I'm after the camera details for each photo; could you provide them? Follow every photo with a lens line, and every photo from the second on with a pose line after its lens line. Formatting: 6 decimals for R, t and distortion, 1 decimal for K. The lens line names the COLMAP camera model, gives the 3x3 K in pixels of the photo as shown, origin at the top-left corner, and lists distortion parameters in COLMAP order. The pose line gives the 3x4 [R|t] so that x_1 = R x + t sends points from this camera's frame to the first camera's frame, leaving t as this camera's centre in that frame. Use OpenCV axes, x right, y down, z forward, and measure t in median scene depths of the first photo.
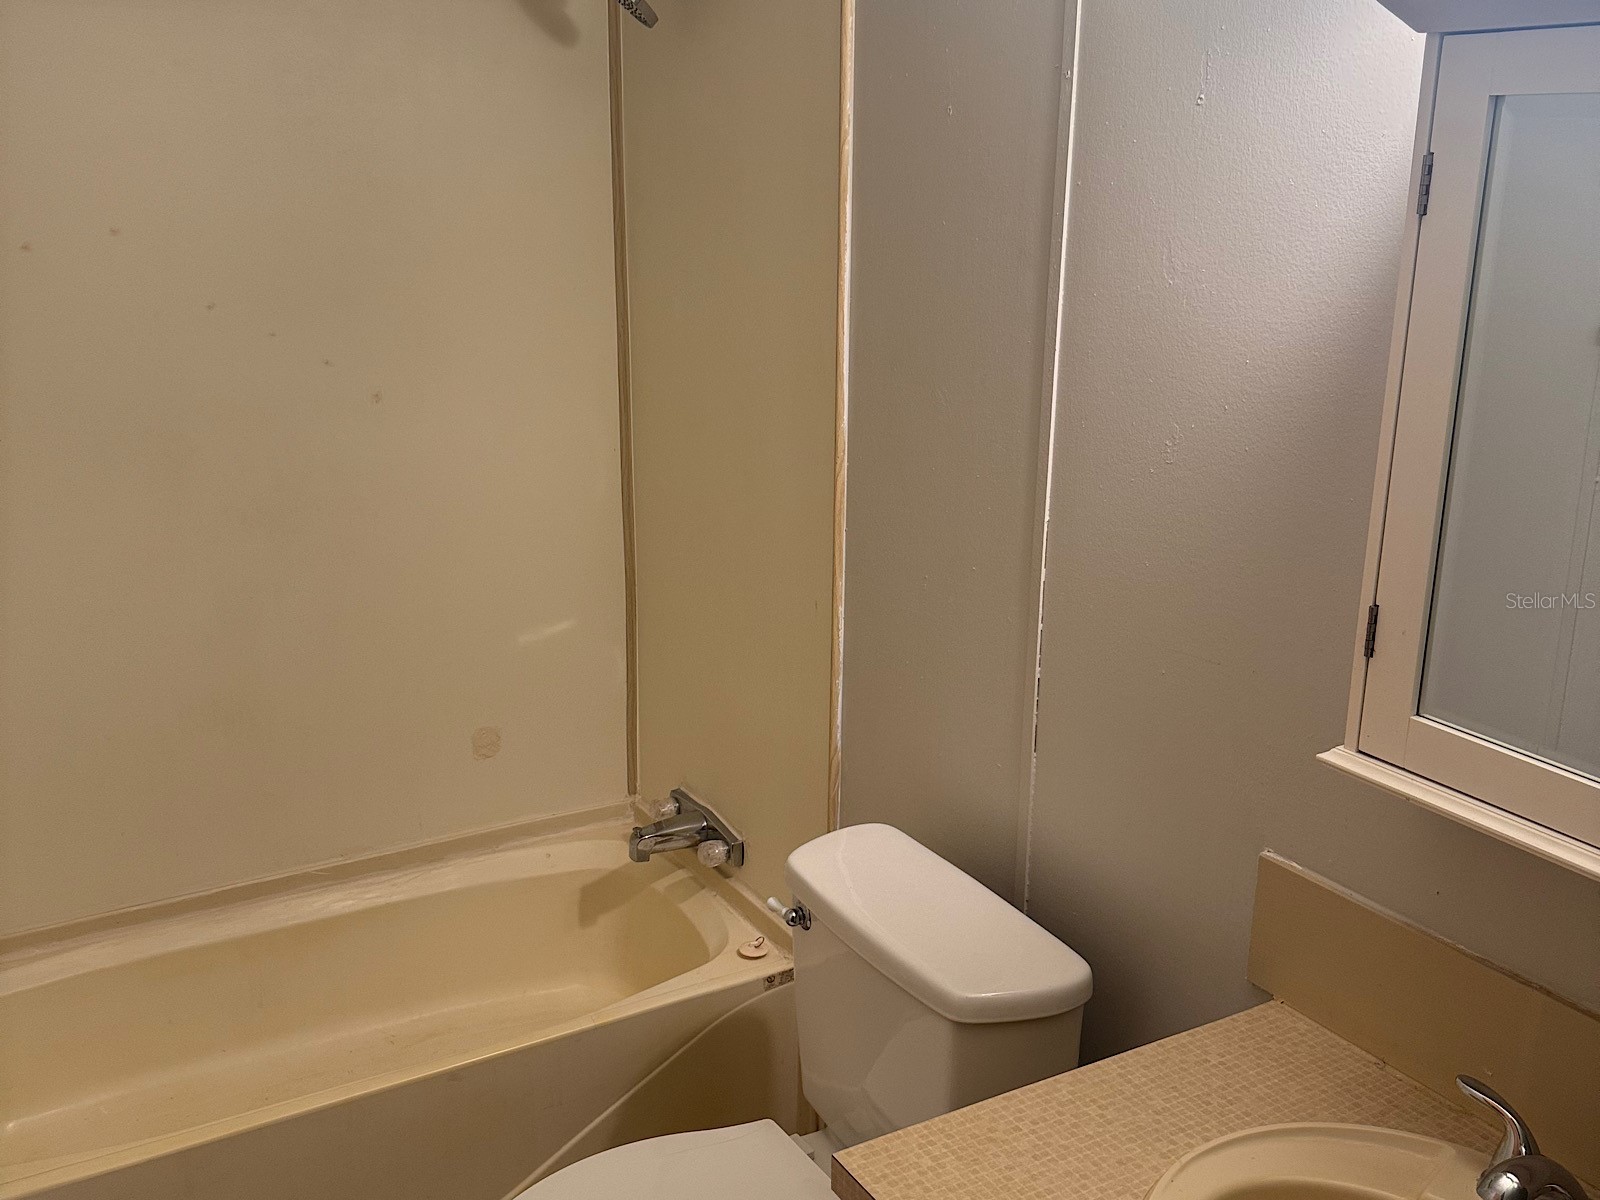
lens RADIAL K [[1482.3, 0, 800.0], [0, 1482.3, 600.0], [0, 0, 1]] dist [0.169052, -0.363035]
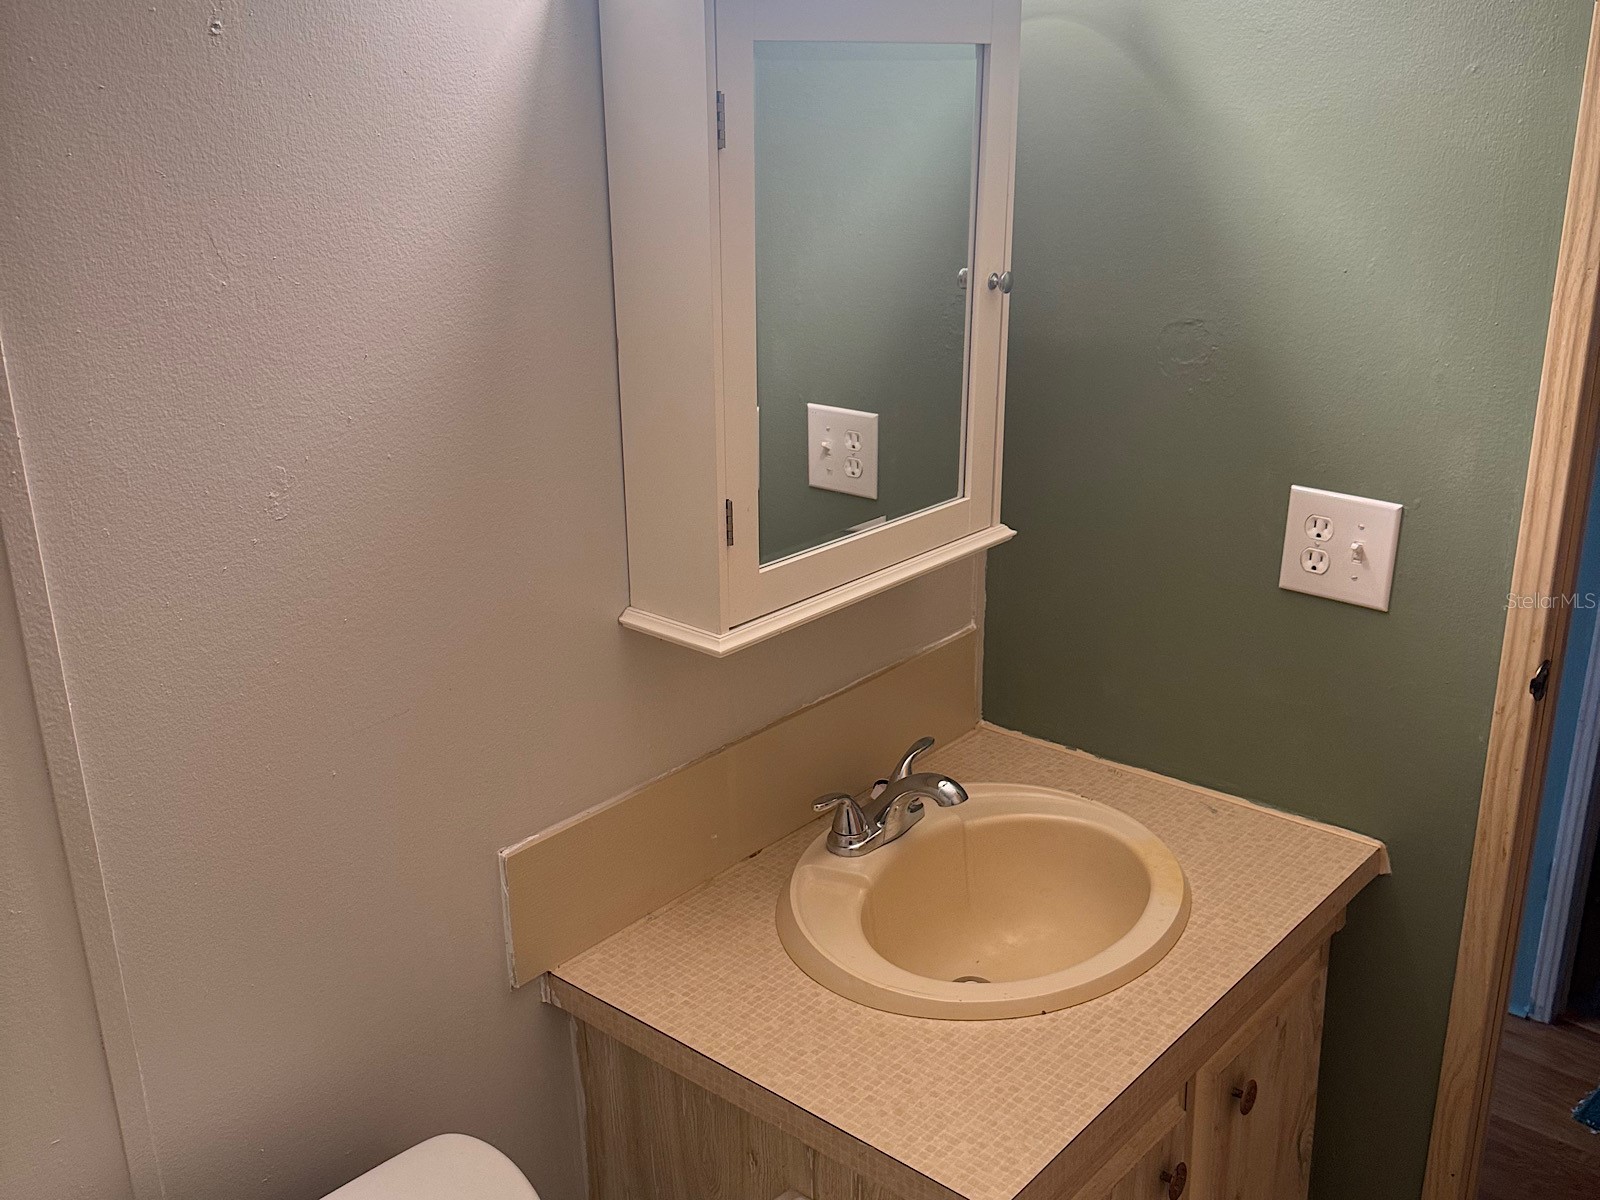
lens RADIAL K [[1482.3, 0, 800.0], [0, 1482.3, 600.0], [0, 0, 1]] dist [0.169052, -0.363035]
pose [[-0.304211, -0.322060, 0.896511, -0.588130], [0.281007, 0.868898, 0.407494, -0.329216], [-0.910215, 0.375890, -0.173828, 1.036290]]
